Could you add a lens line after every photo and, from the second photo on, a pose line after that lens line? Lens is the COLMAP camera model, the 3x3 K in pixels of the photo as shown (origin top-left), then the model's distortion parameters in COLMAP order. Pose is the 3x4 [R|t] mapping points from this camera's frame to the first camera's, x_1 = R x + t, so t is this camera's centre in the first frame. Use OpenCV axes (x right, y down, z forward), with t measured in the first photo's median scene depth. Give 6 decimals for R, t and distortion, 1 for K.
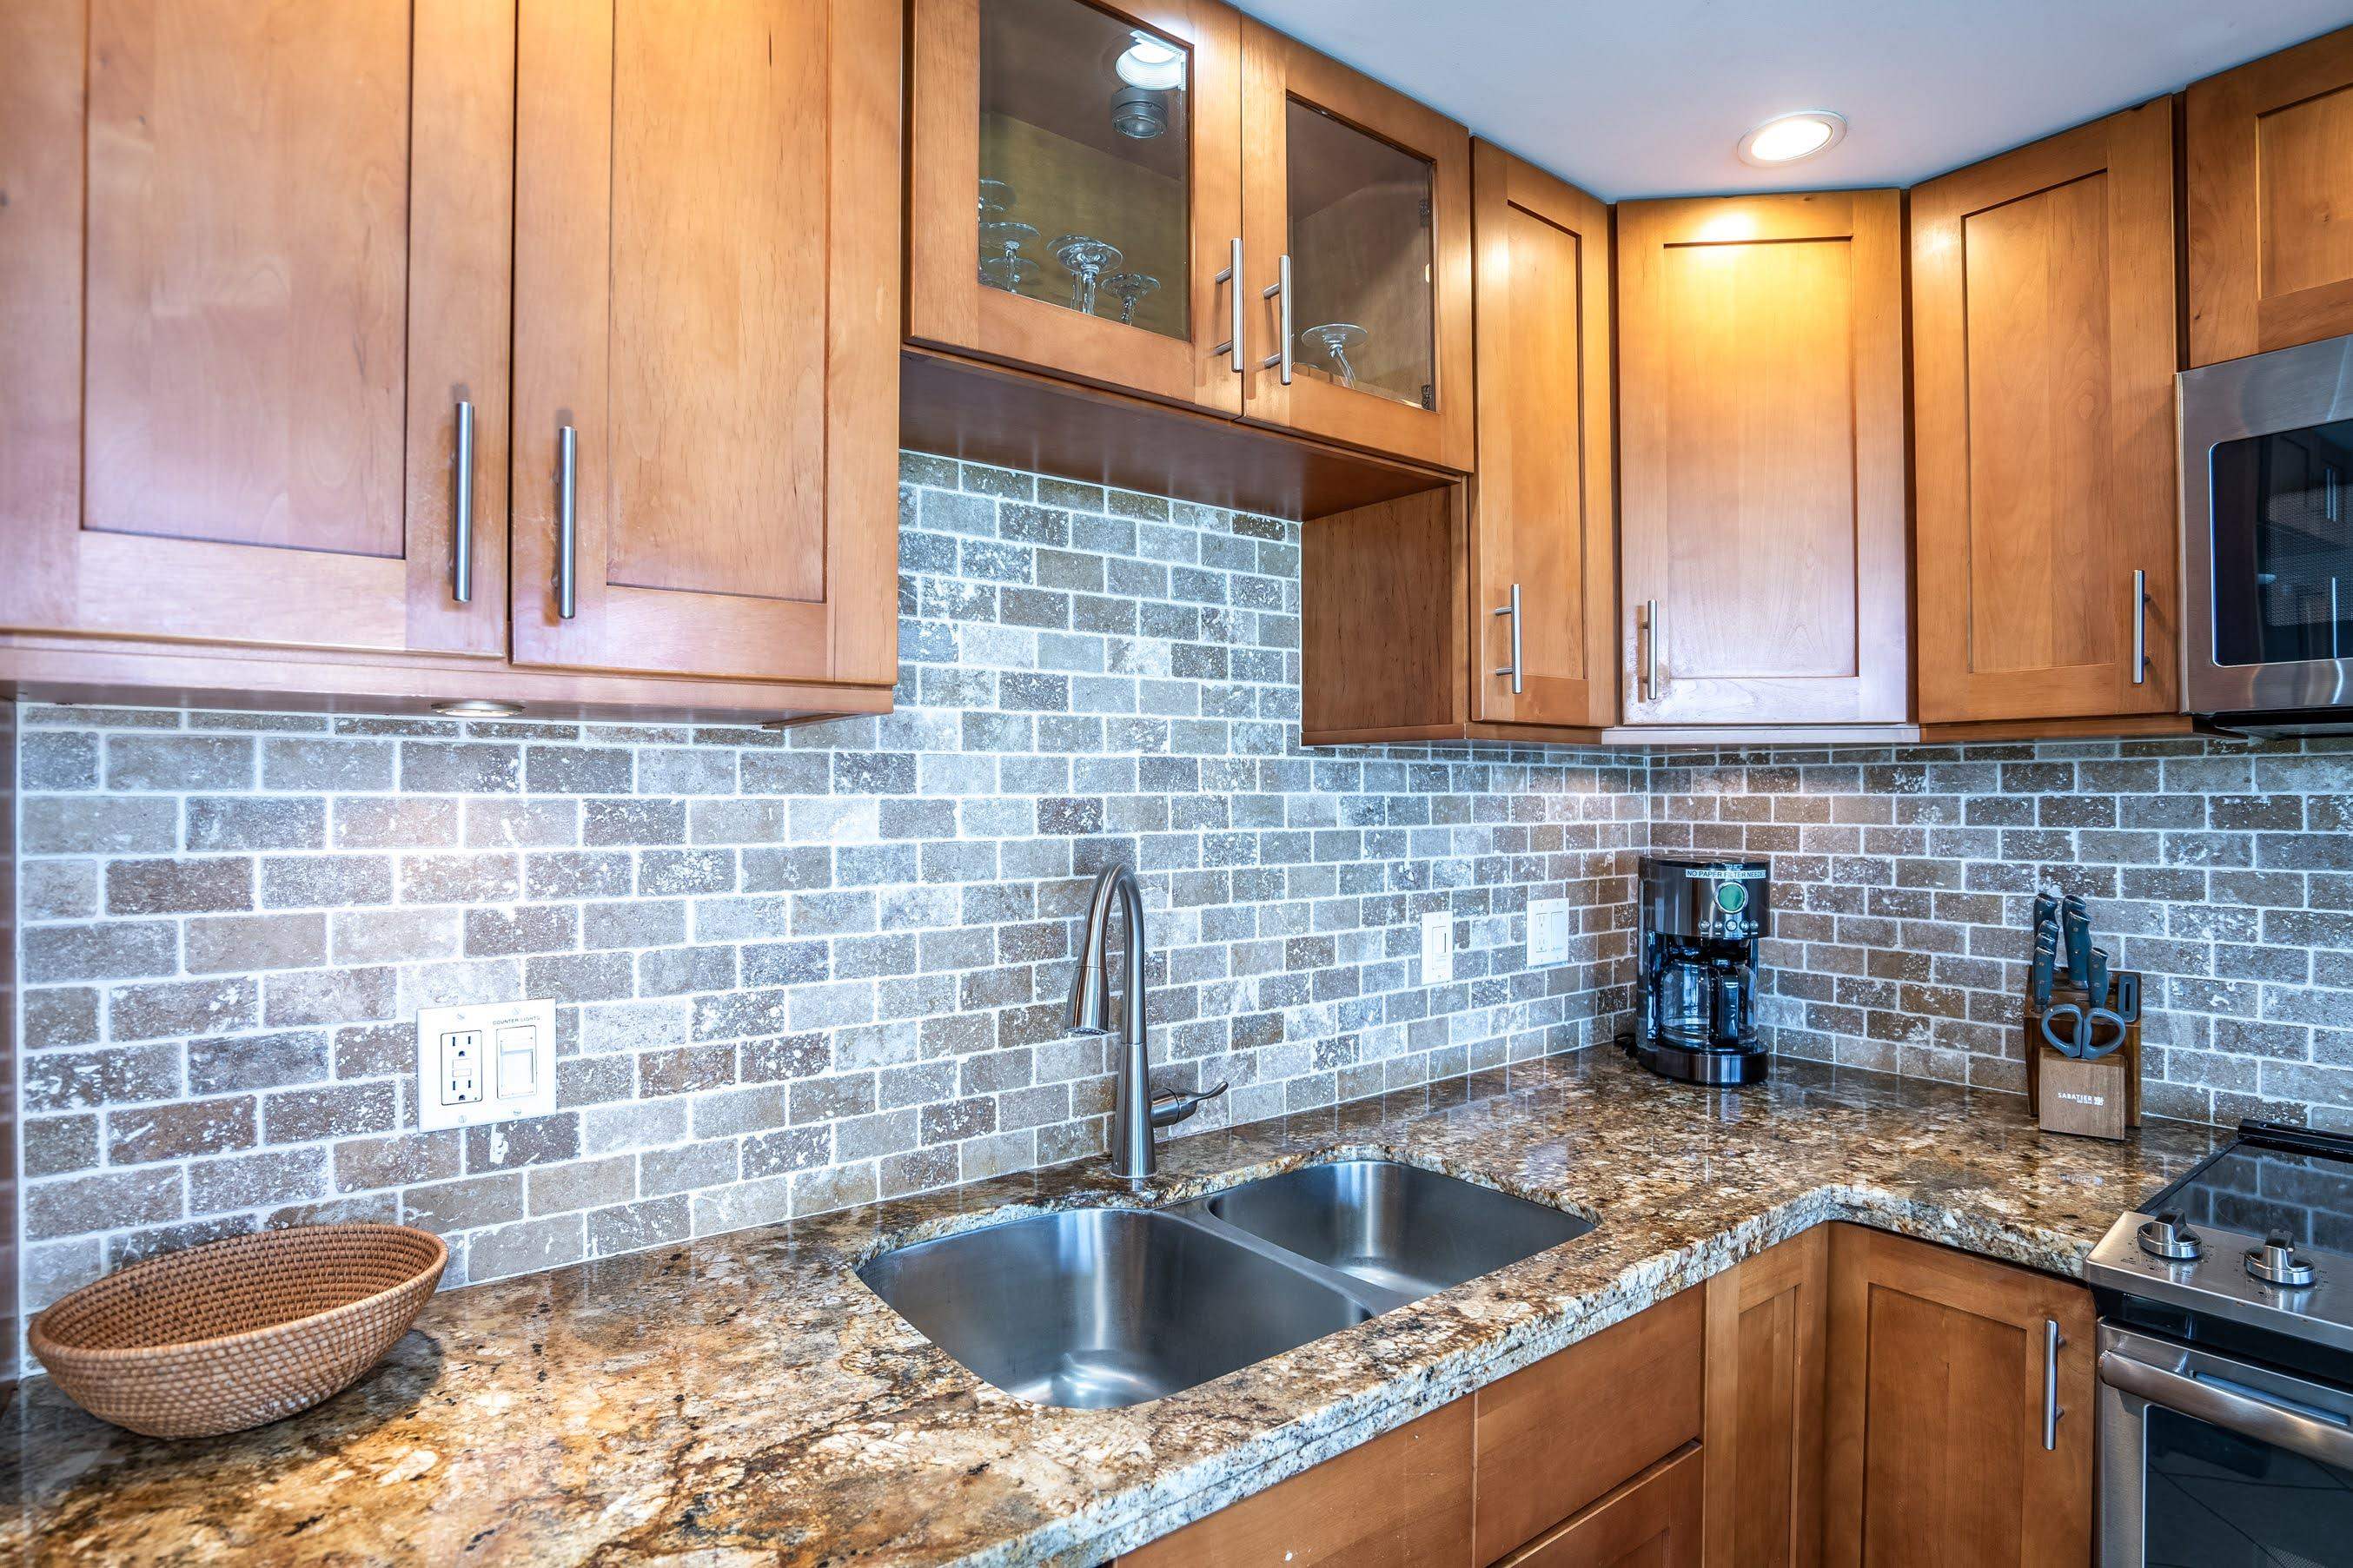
lens RADIAL K [[1213.3, 0, 1225.5], [0, 1213.3, 802.9], [0, 0, 1]] dist [-0.064463, 0.024140]
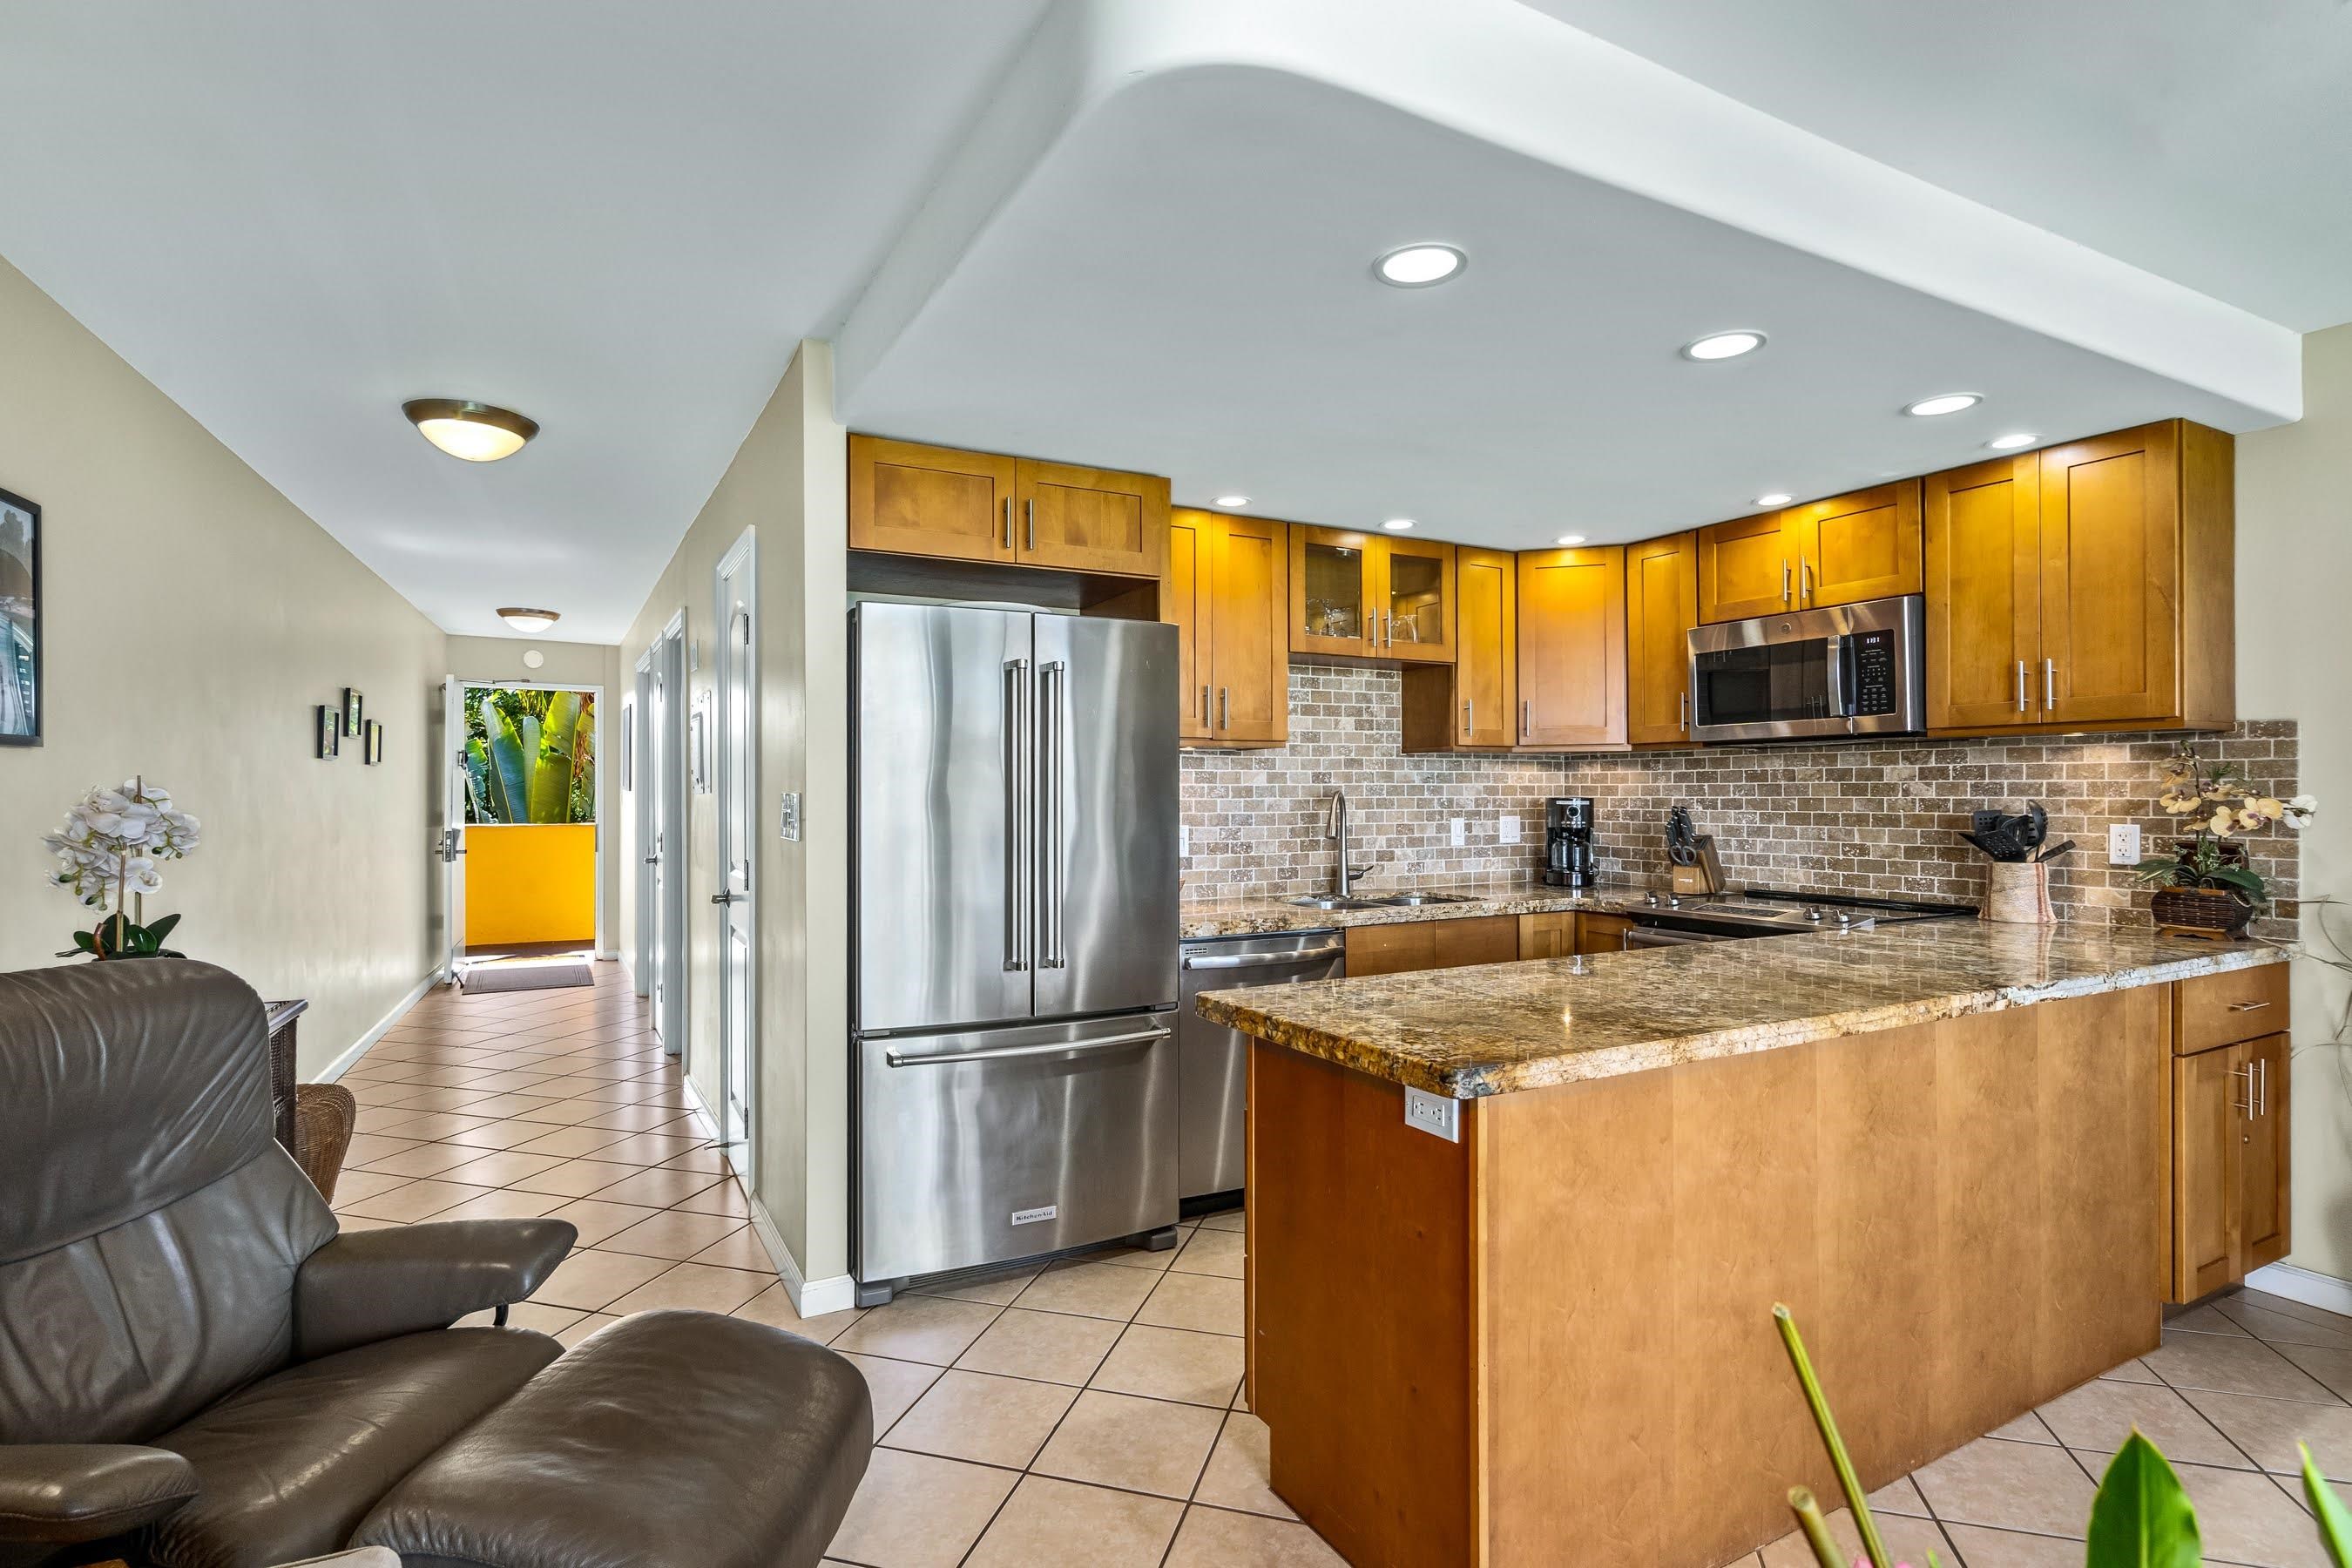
lens RADIAL K [[1212.9, 0, 1225.0], [0, 1212.9, 802.9], [0, 0, 1]] dist [-0.064463, 0.024140]
pose [[0.991258, -0.001436, -0.131931, 0.029402], [0.001879, 0.999993, 0.003231, 0.056902], [0.131926, -0.003451, 0.991254, -1.834704]]
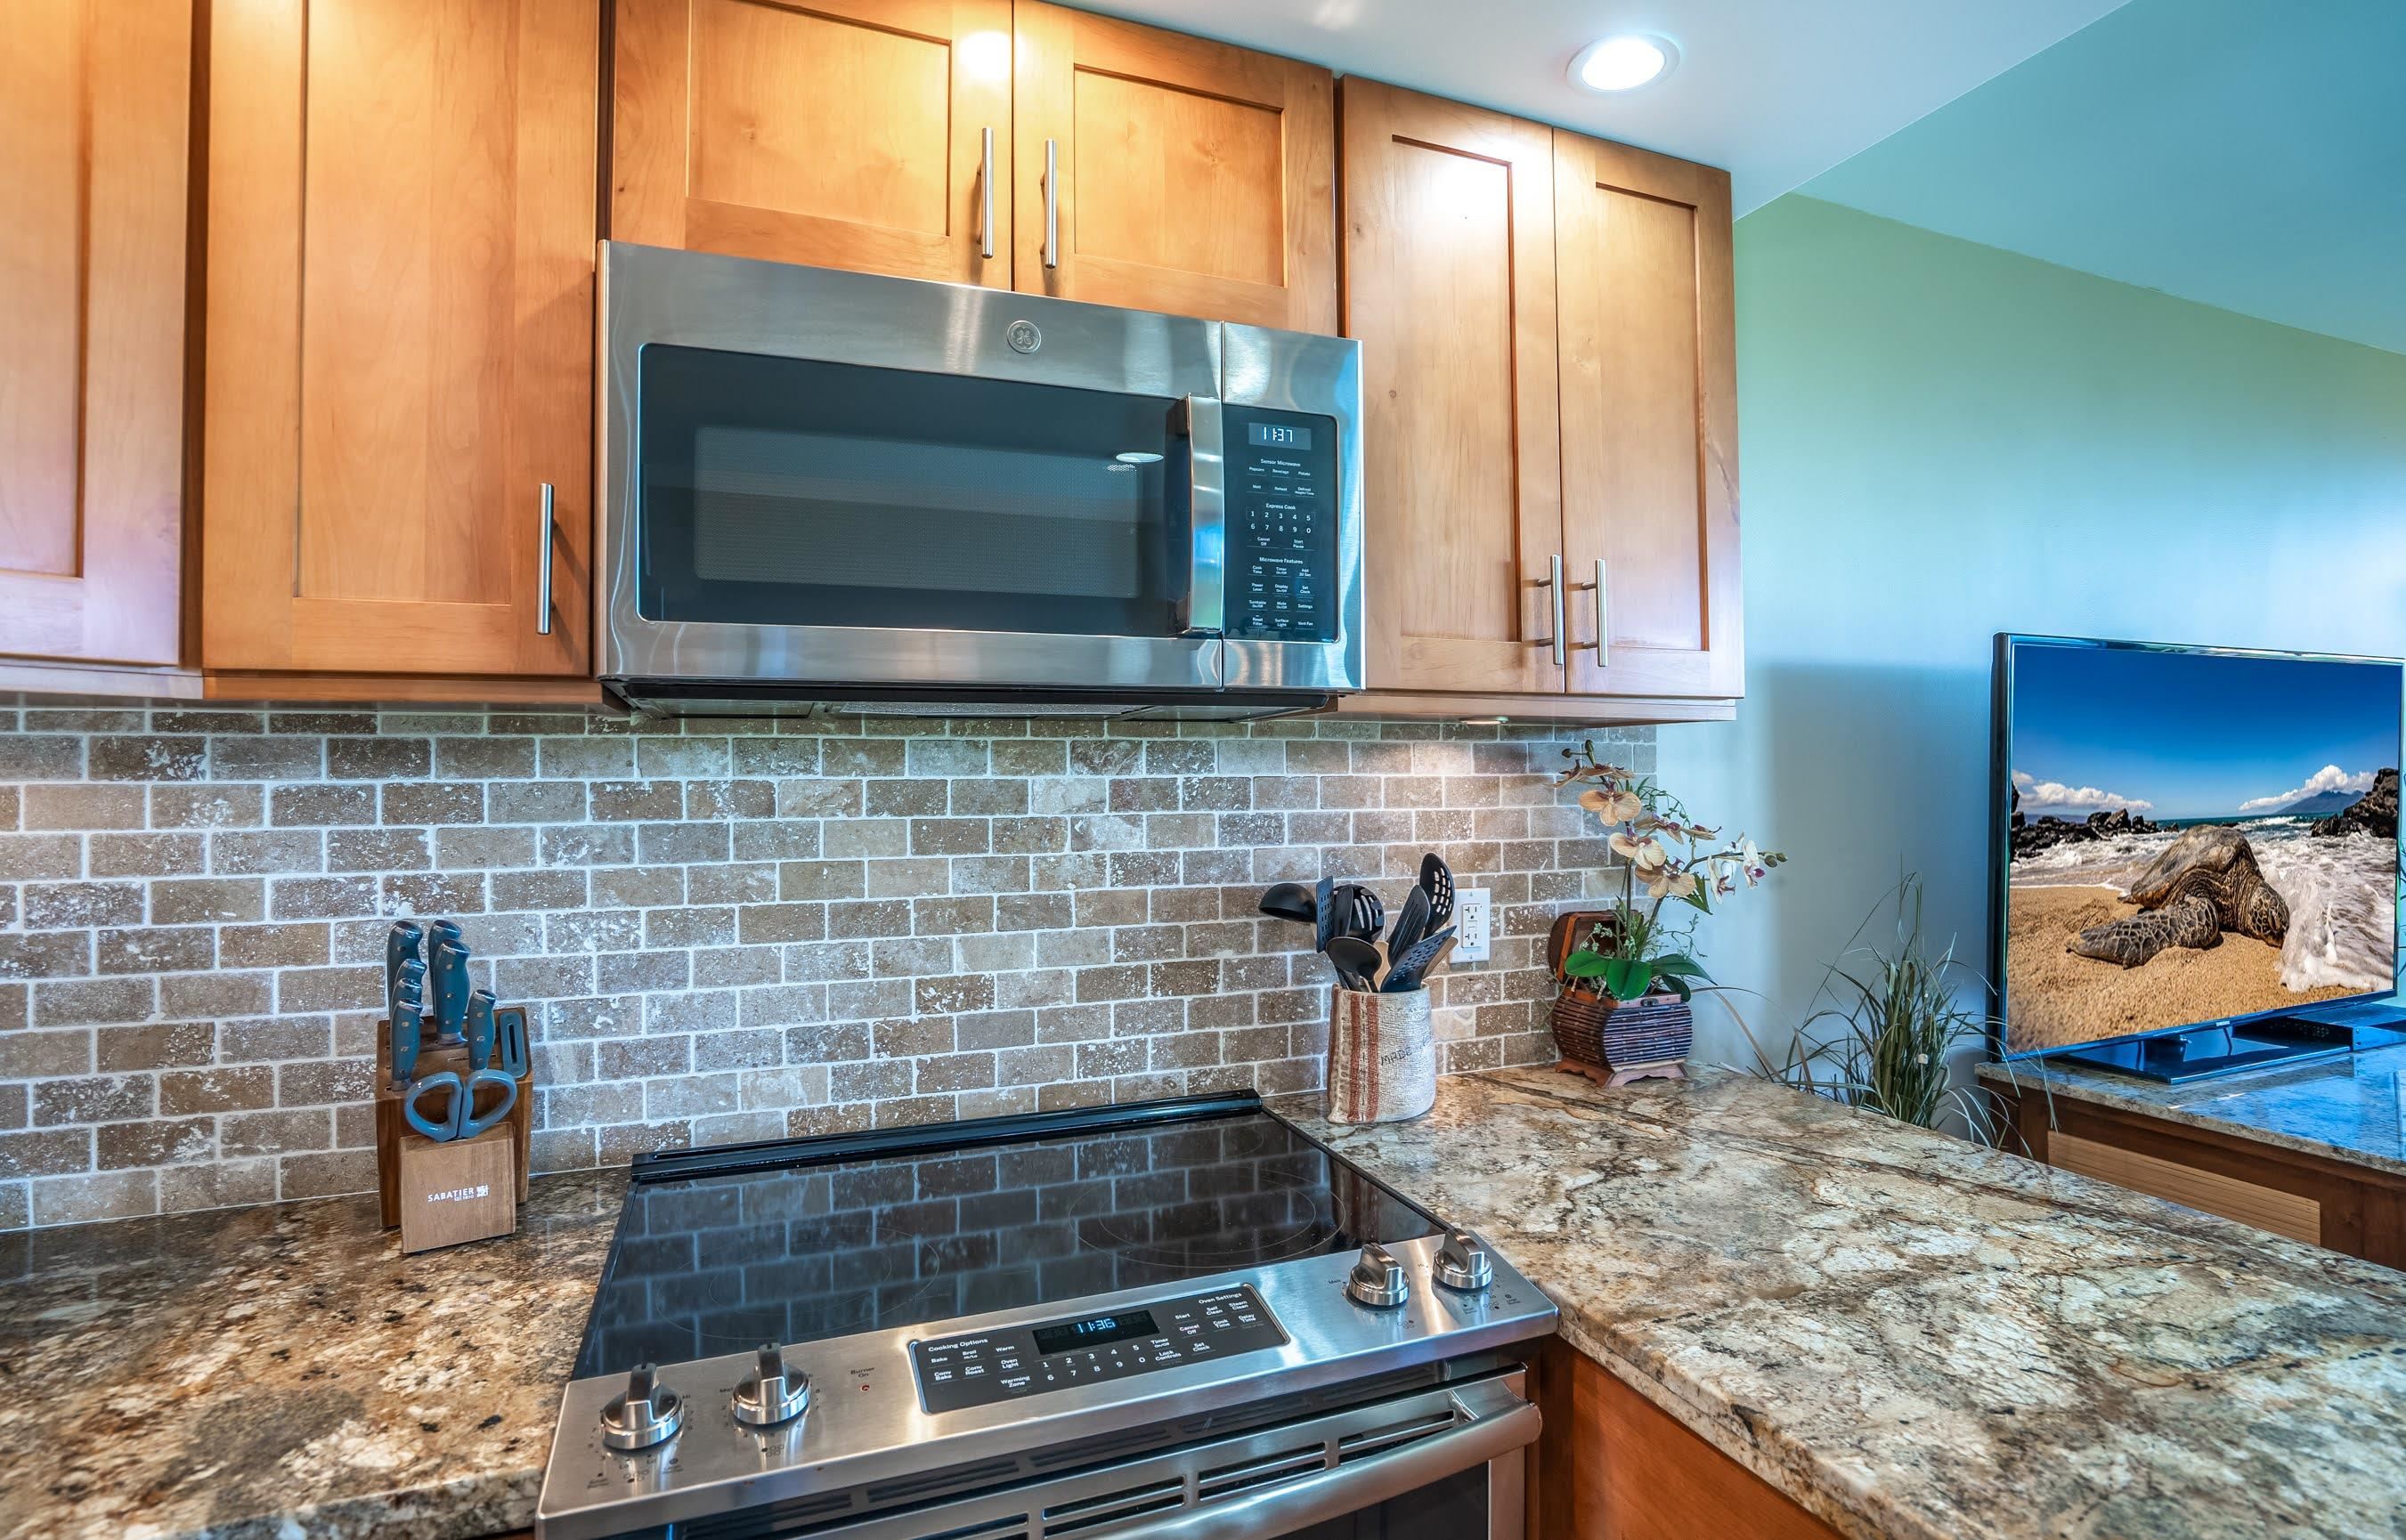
lens RADIAL K [[1165.4, 0, 1197.6], [0, 1165.4, 760.0], [0, 0, 1]] dist [-0.040947, 0.015986]
pose [[0.298839, 0.011909, 0.954229, 0.170413], [0.009457, 0.999836, -0.015440, -0.004928], [-0.954257, 0.013638, 0.298678, 0.326628]]
